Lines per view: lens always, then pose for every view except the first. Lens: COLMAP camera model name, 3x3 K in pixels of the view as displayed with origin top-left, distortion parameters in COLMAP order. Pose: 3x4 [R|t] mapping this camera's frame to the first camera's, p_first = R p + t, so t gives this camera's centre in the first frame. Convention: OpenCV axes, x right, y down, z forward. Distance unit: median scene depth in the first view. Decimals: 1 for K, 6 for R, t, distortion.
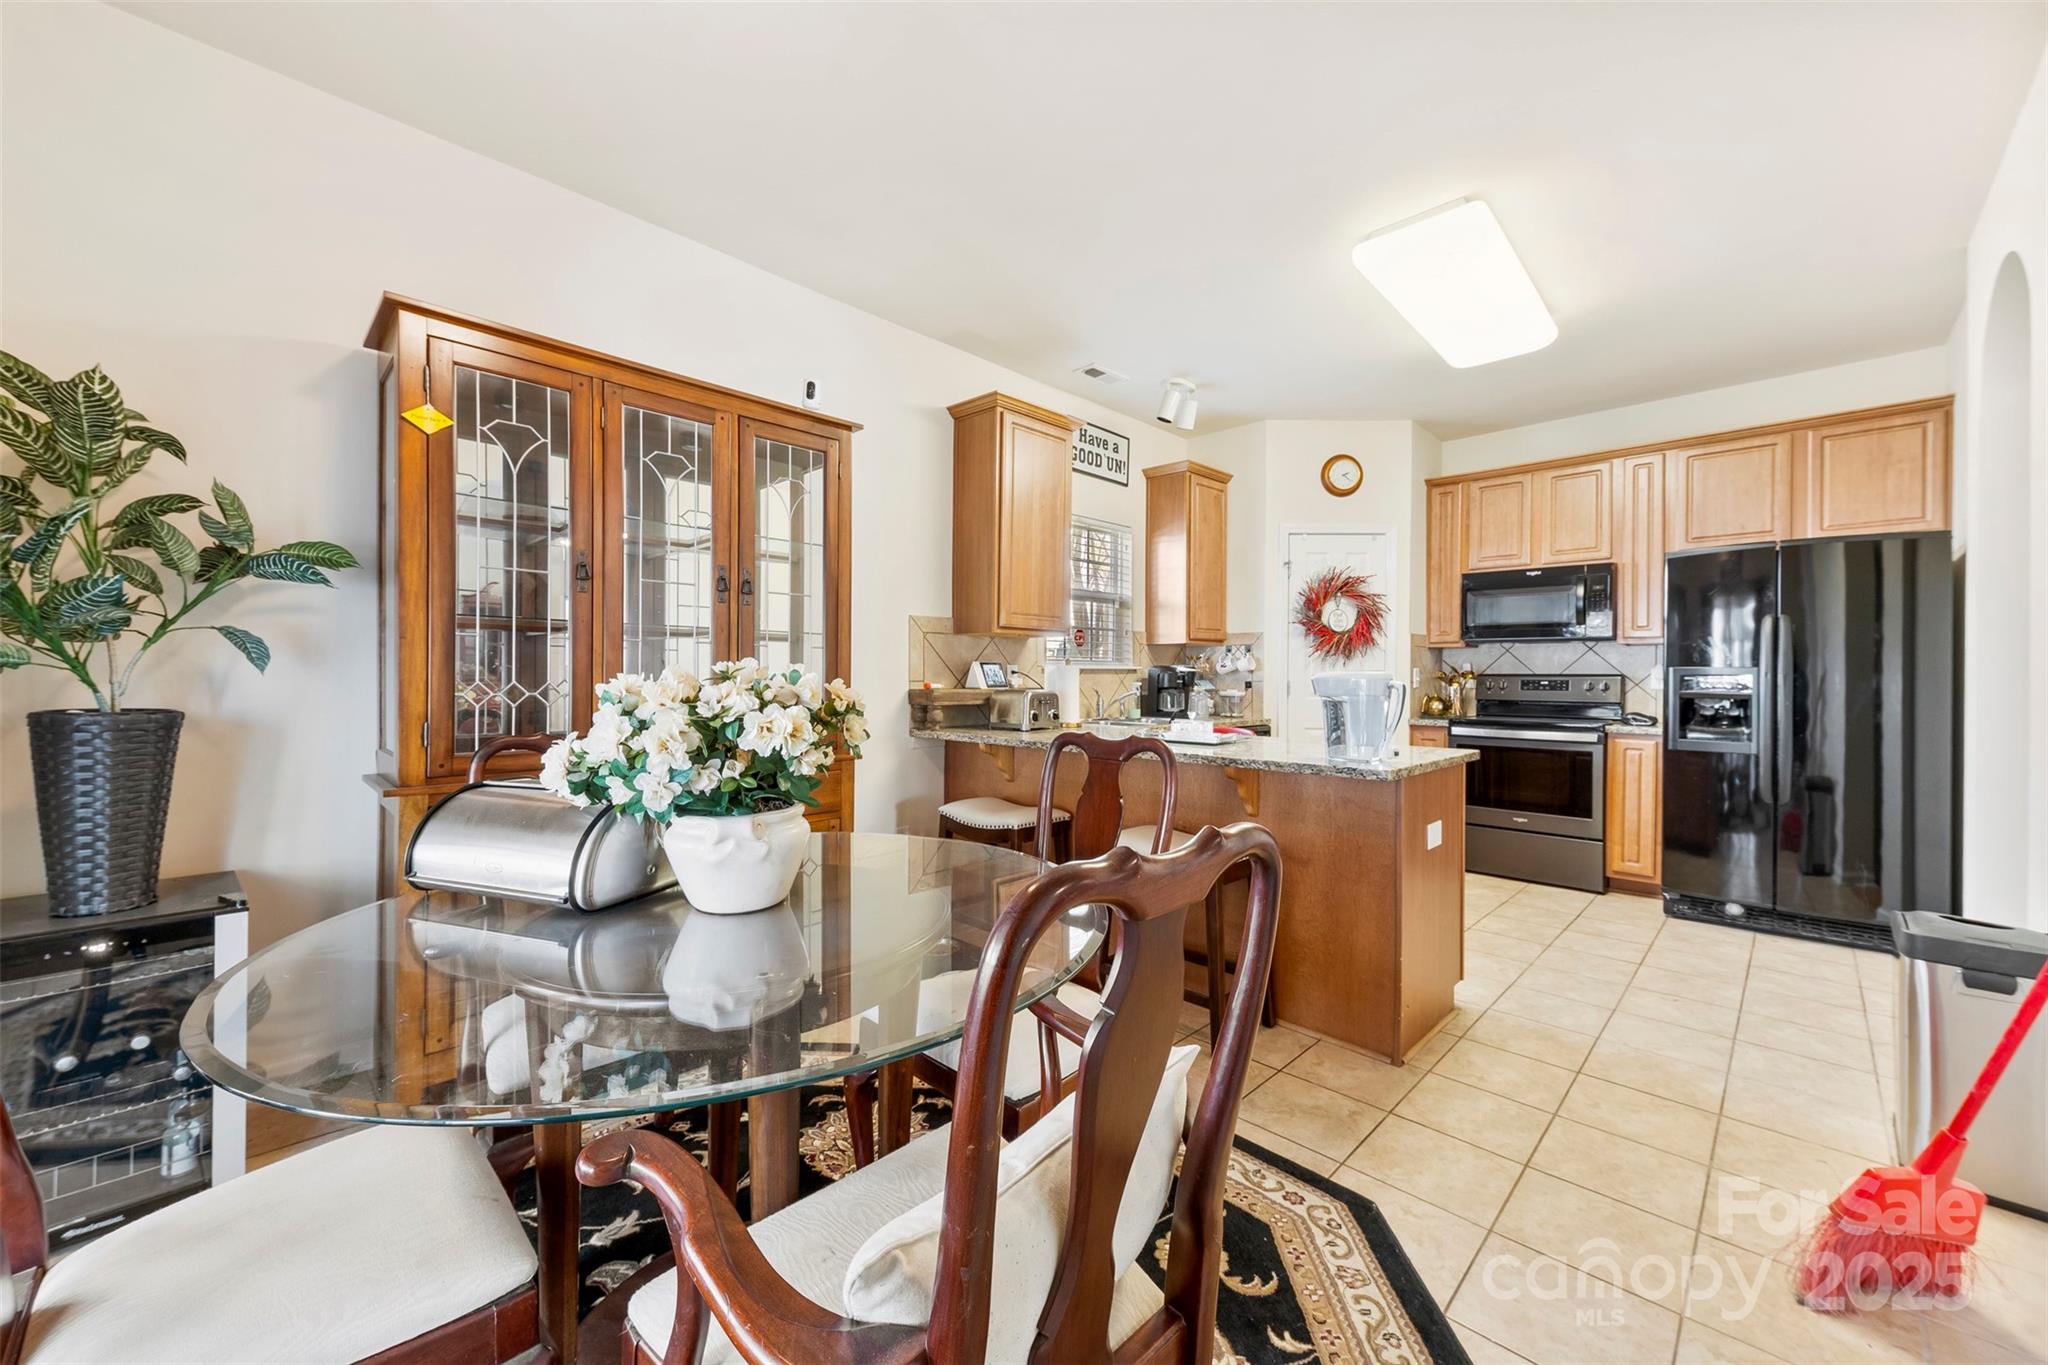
lens RADIAL K [[789.8, 0, 1022.9], [0, 789.8, 678.8], [0, 0, 1]] dist [0.017393, -0.005958]
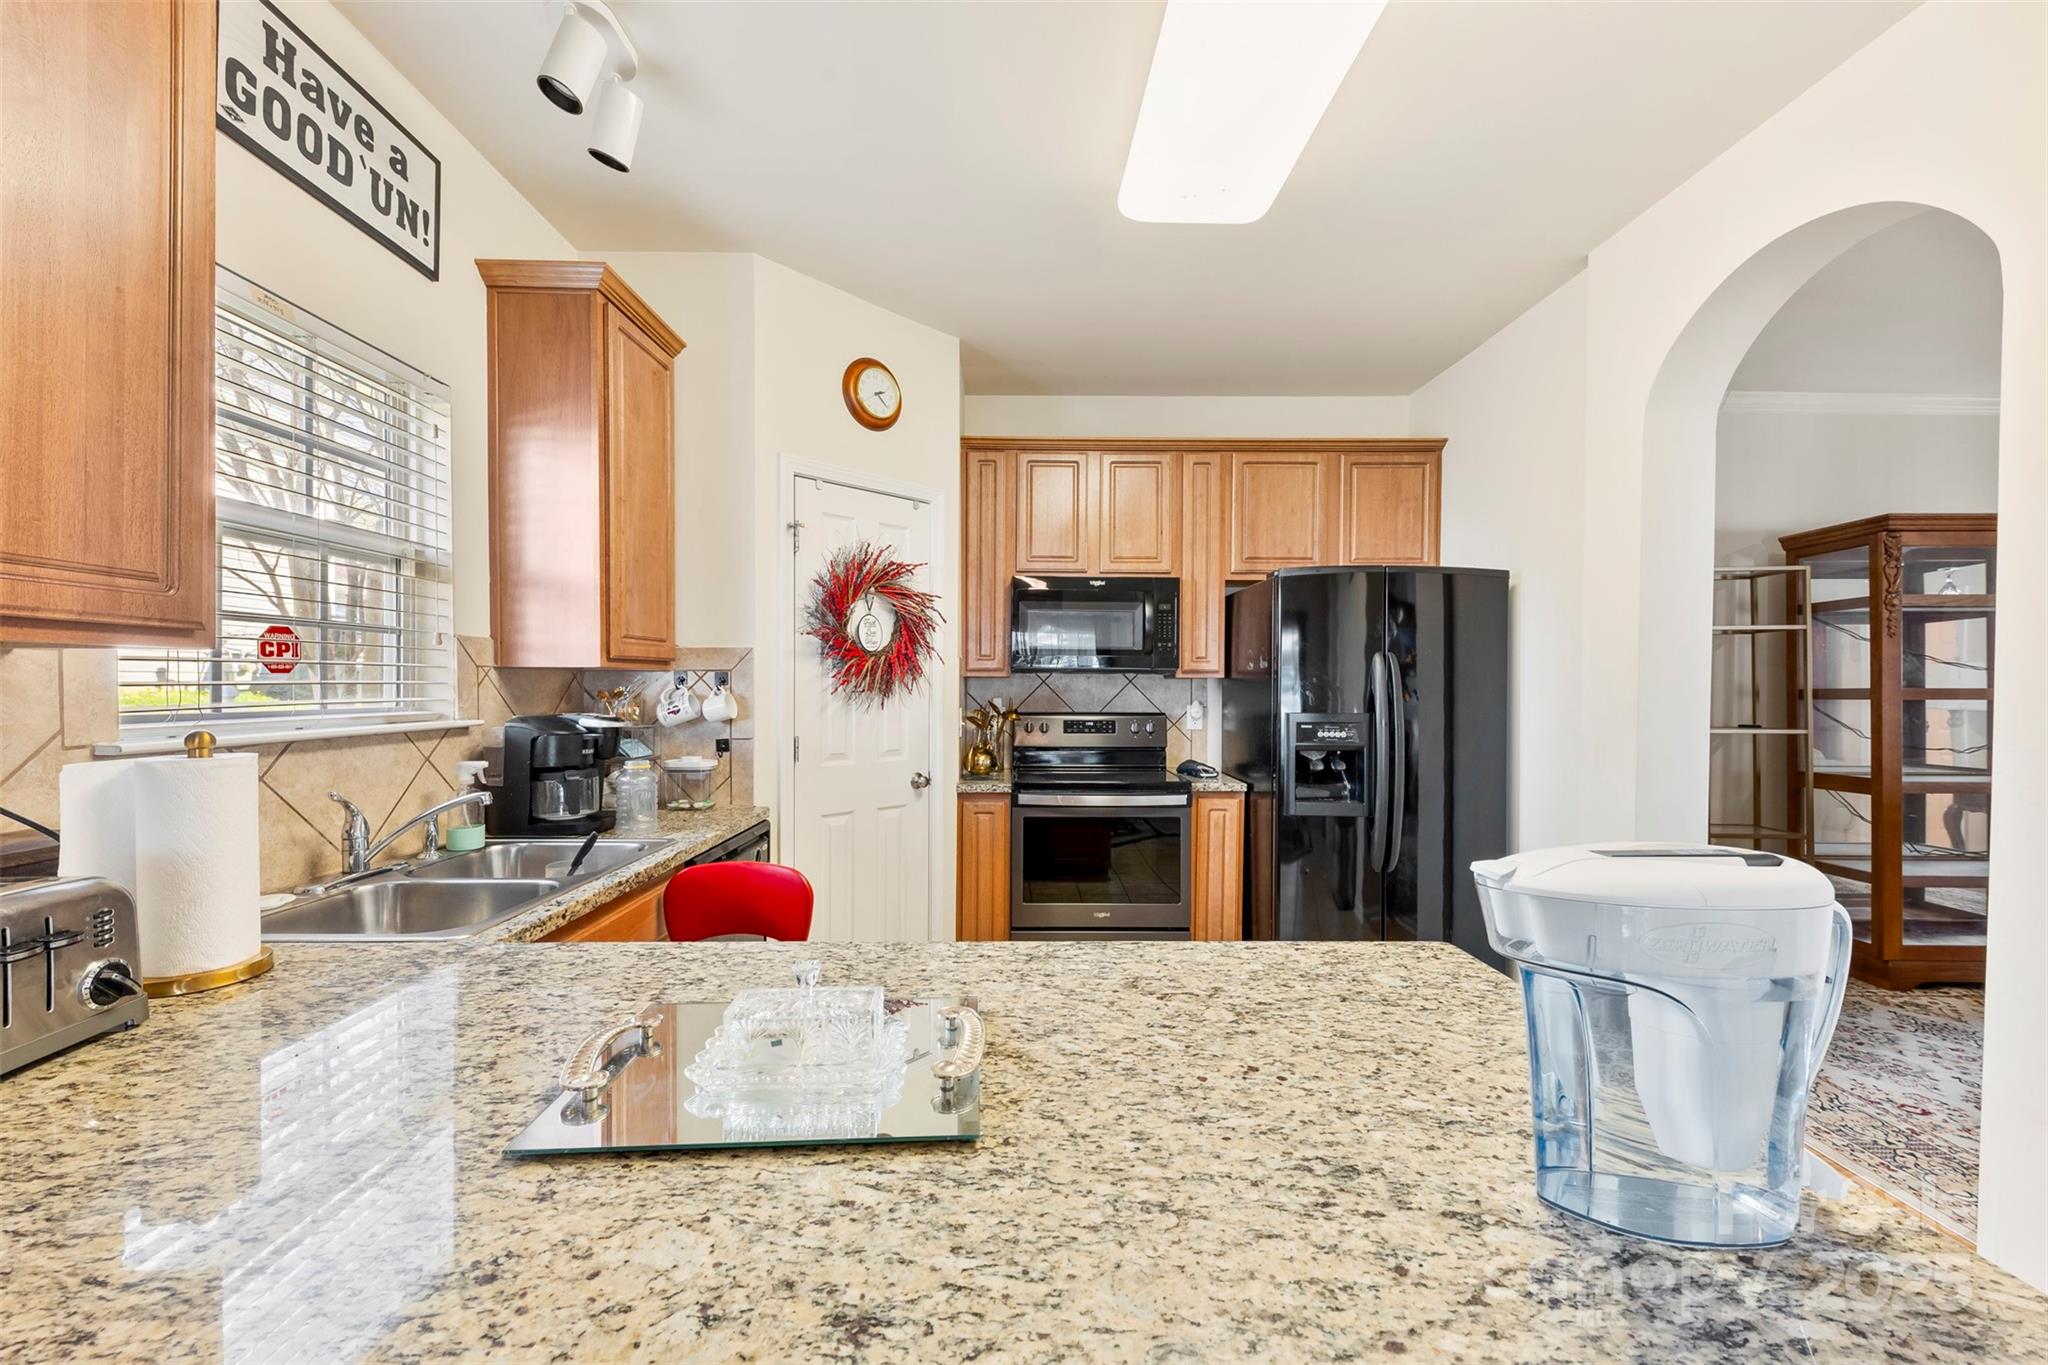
lens RADIAL K [[789.8, 0, 1027.1], [0, 789.8, 693.8], [0, 0, 1]] dist [0.017393, -0.005958]
pose [[0.701648, -0.009659, 0.712458, 0.053968], [0.003601, 0.999943, 0.010010, -0.035033], [-0.712515, -0.004458, 0.701643, 0.525096]]
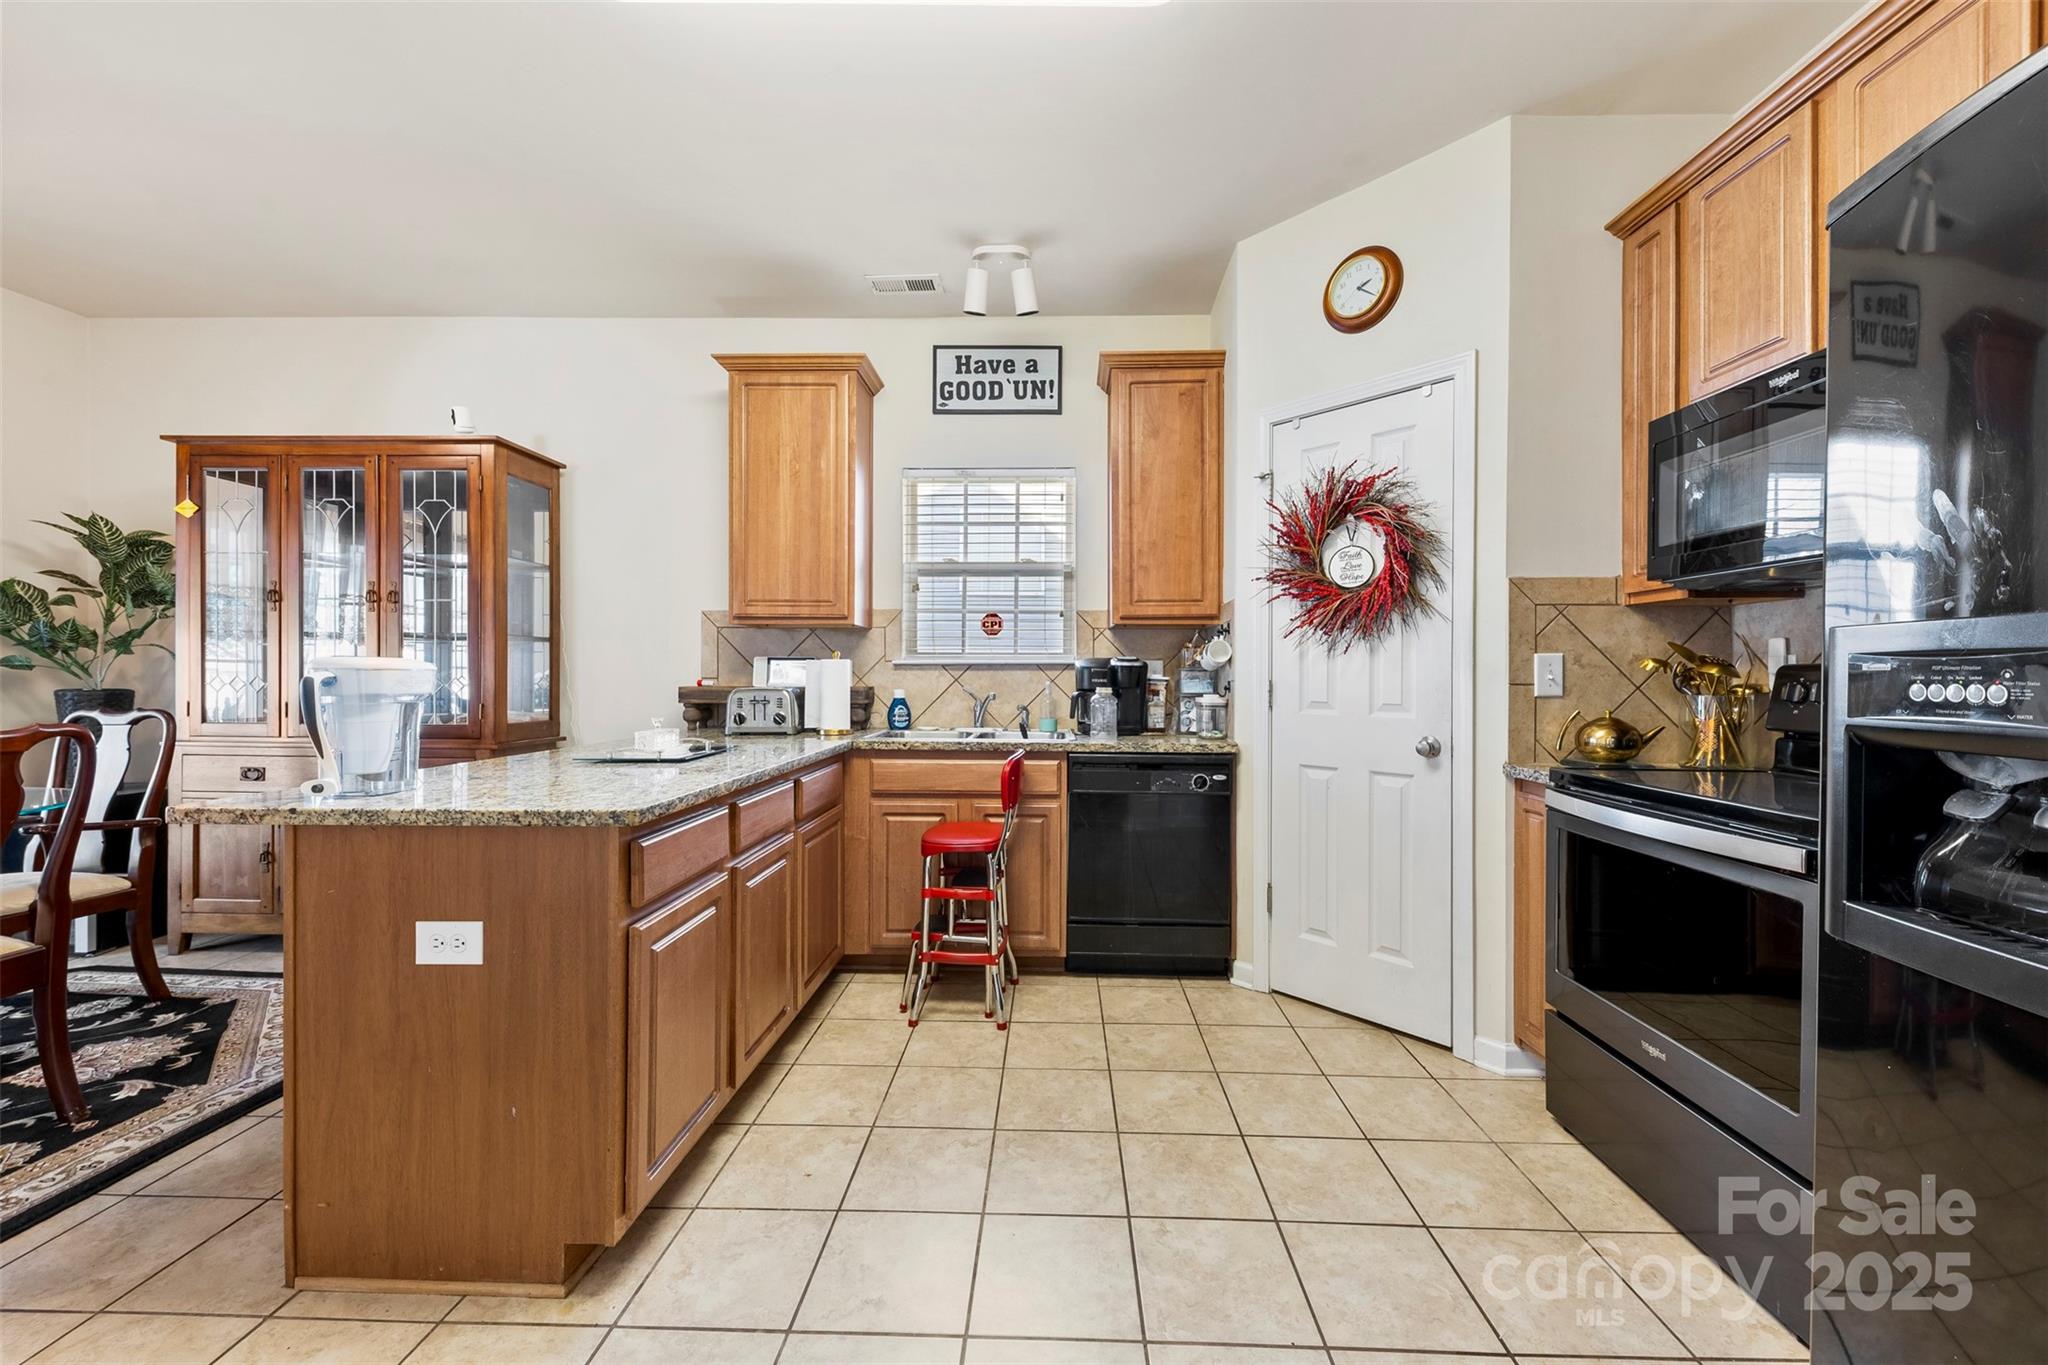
lens RADIAL K [[789.8, 0, 1034.1], [0, 789.8, 677.9], [0, 0, 1]] dist [0.017393, -0.005958]
pose [[0.677264, -0.000270, -0.735740, 0.693113], [-0.003667, 0.999986, -0.003743, 0.004144], [0.735731, 0.005233, 0.677254, 0.520392]]
